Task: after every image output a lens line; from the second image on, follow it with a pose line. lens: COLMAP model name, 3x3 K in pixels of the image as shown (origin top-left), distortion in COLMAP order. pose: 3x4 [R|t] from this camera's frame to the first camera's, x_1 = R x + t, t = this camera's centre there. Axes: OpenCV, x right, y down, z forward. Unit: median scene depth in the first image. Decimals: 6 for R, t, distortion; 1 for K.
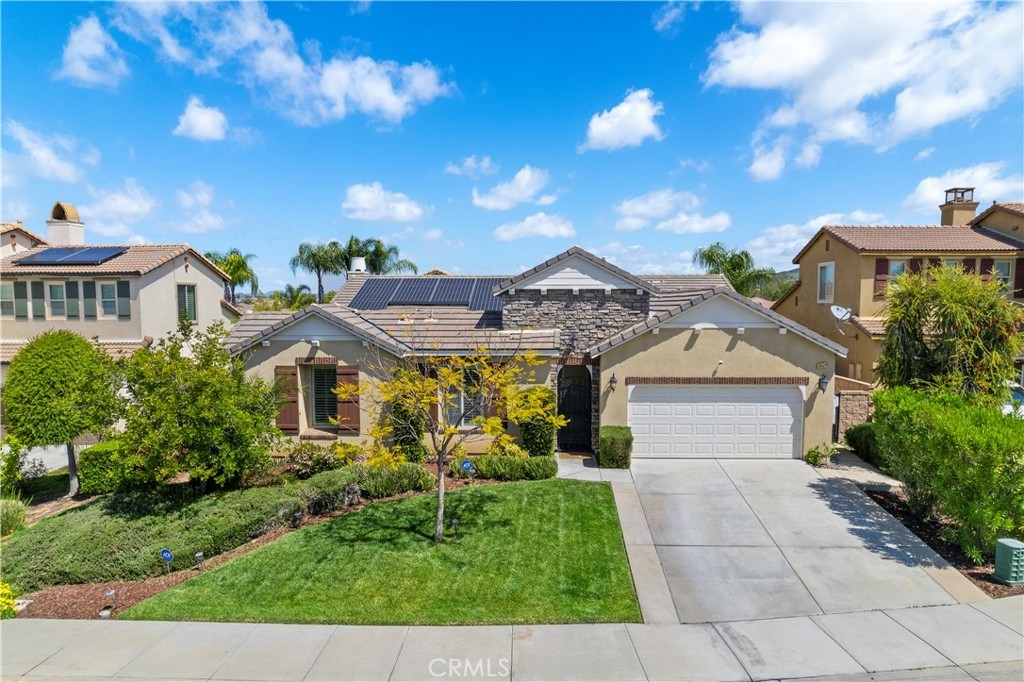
lens RADIAL K [[663.3, 0, 514.6], [0, 663.3, 364.6], [0, 0, 1]] dist [-0.071258, 0.058419]
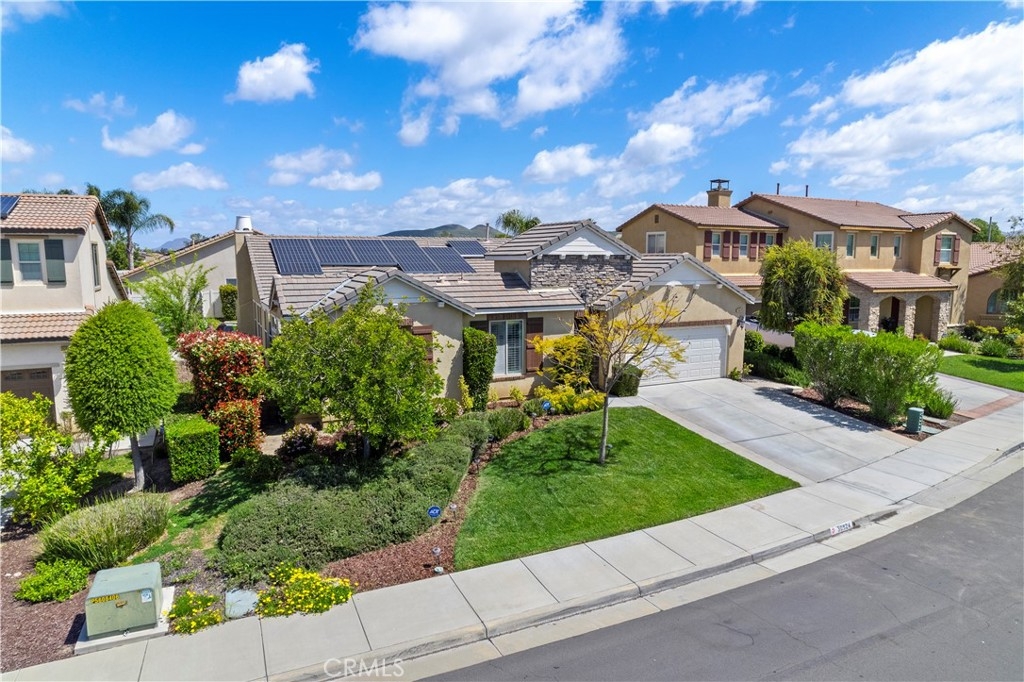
lens RADIAL K [[621.6, 0, 512.0], [0, 621.6, 341.0], [0, 0, 1]] dist [-0.036232, 0.001445]
pose [[0.886635, -0.058158, 0.458798, -0.565489], [0.040179, 0.997997, 0.048861, -0.016581], [-0.460721, -0.024888, 0.887196, 0.040883]]
